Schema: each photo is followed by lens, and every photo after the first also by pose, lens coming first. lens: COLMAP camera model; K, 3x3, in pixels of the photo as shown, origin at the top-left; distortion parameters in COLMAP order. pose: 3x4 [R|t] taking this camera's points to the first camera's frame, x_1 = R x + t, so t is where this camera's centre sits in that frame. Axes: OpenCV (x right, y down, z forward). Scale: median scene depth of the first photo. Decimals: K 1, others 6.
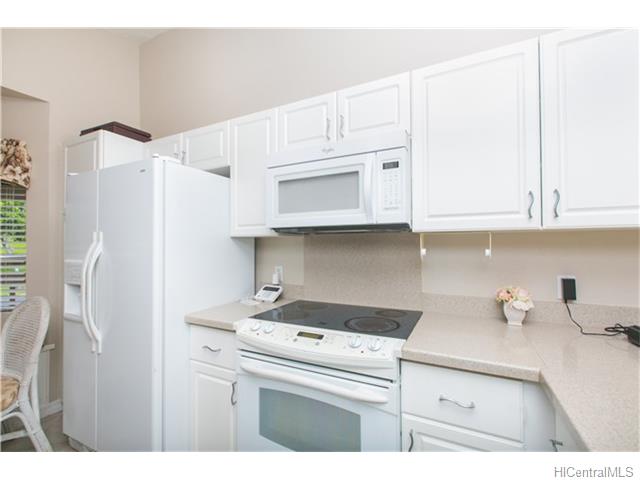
lens RADIAL K [[290.1, 0, 323.5], [0, 290.1, 238.5], [0, 0, 1]] dist [-0.000236, 0.000191]
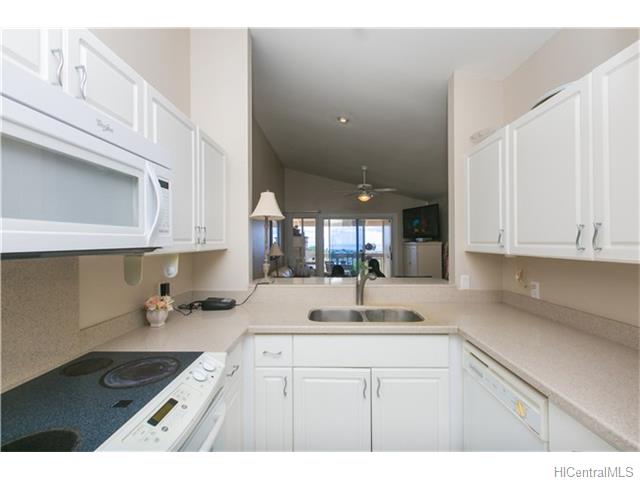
lens RADIAL K [[290.1, 0, 323.5], [0, 290.1, 238.5], [0, 0, 1]] dist [-0.000236, 0.000191]
pose [[-0.441641, 0.007808, 0.897158, -0.784823], [-0.013855, 0.999784, -0.015522, -0.068892], [-0.897085, -0.019285, -0.441437, 0.906866]]
